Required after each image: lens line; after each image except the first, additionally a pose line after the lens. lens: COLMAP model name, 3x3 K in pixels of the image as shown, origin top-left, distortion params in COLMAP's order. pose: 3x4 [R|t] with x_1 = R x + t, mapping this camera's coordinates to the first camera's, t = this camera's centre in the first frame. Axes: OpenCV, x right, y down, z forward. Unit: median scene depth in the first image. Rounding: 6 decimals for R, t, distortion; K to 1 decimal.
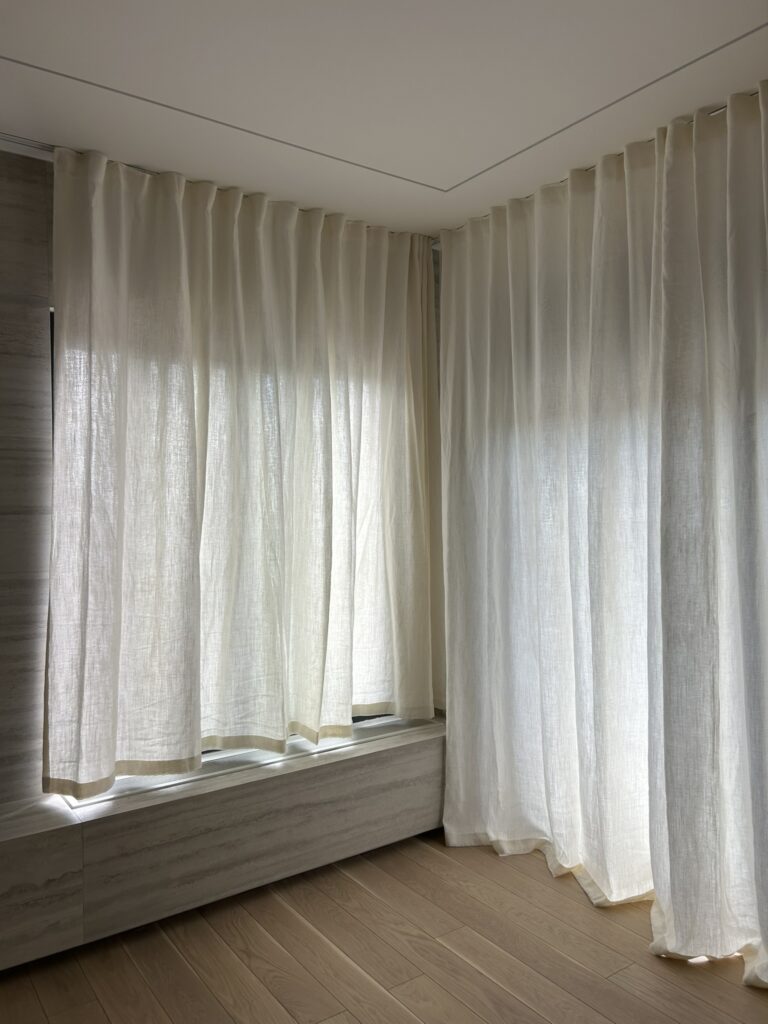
lens RADIAL K [[758.8, 0, 377.8], [0, 758.8, 515.5], [0, 0, 1]] dist [0.030214, -0.036488]
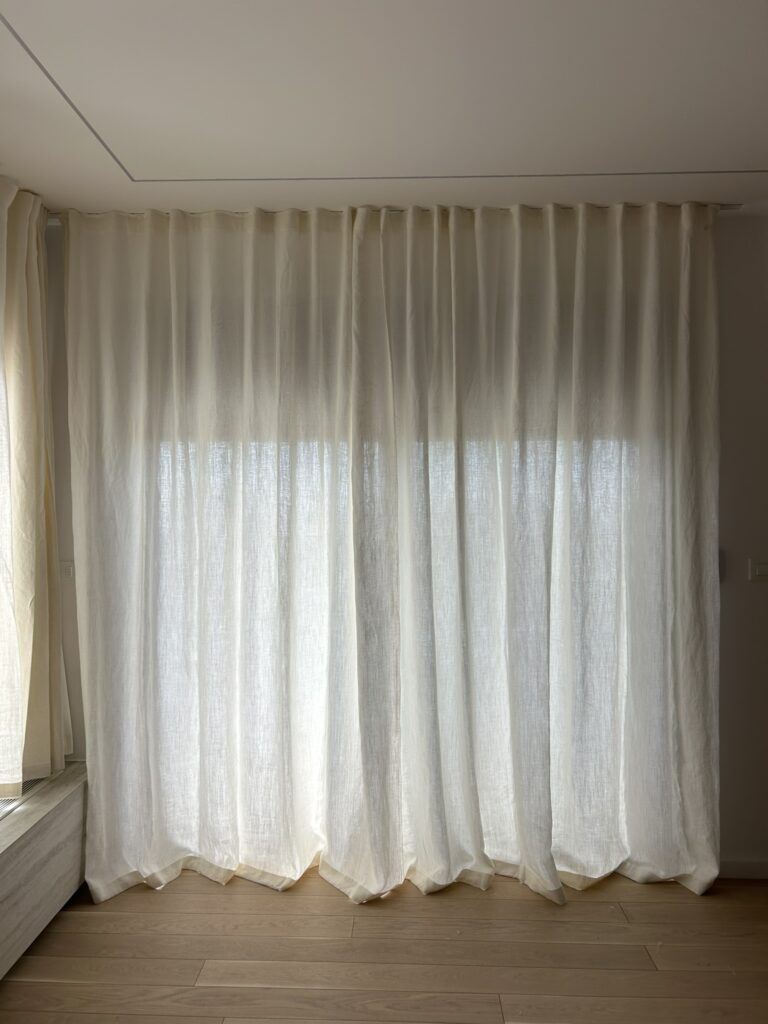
lens RADIAL K [[758.8, 0, 378.8], [0, 758.8, 507.4], [0, 0, 1]] dist [0.030214, -0.036488]
pose [[0.608818, 0.010075, 0.793246, -0.460370], [0.004602, 0.999858, -0.016232, -0.014114], [-0.793297, 0.013532, 0.608685, 0.207189]]
